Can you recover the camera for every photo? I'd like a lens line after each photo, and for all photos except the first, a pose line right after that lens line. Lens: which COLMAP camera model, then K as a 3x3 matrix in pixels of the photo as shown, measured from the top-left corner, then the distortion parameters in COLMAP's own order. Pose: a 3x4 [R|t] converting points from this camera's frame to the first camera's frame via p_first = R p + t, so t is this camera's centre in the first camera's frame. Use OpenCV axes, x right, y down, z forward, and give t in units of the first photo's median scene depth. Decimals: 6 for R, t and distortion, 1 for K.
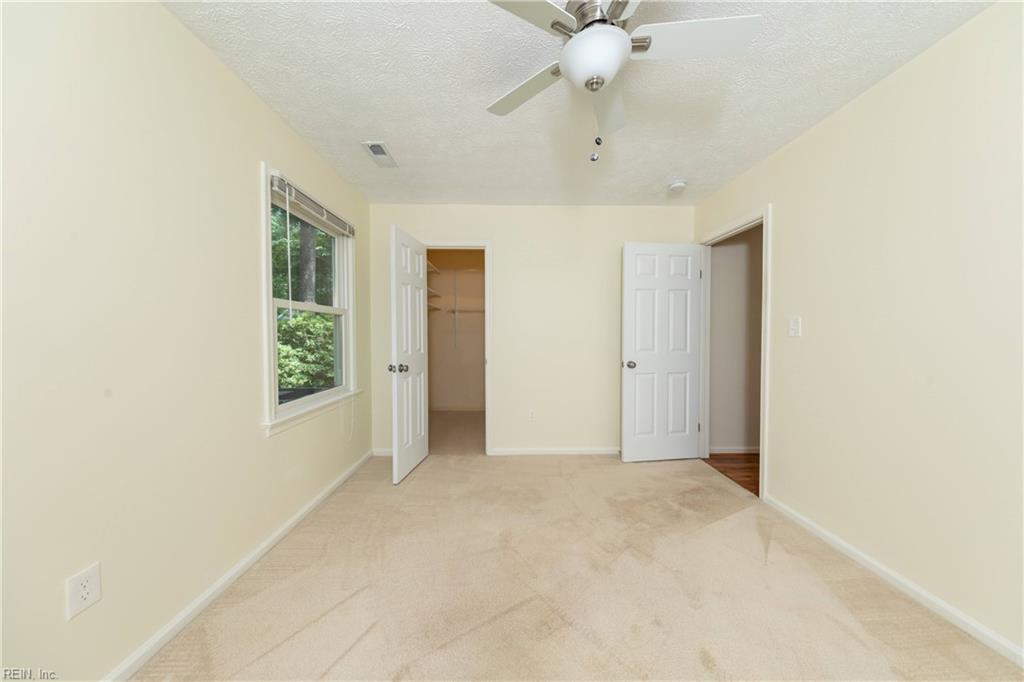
lens RADIAL K [[320.6, 0, 511.9], [0, 320.6, 338.9], [0, 0, 1]] dist [0.001590, 0.000016]
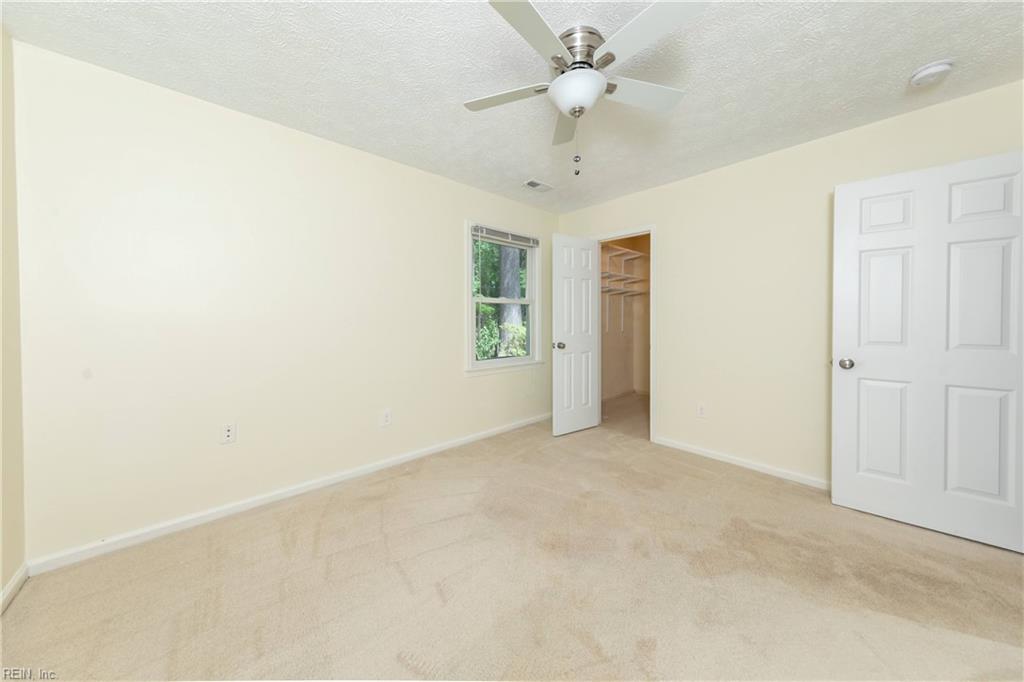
lens RADIAL K [[335.9, 0, 512.0], [0, 335.9, 318.0], [0, 0, 1]] dist [-0.000434, -0.000092]
pose [[0.657873, 0.001334, -0.753127, 0.523683], [-0.015398, 0.999813, -0.011679, 0.003360], [0.752971, 0.019280, 0.657771, -0.007729]]
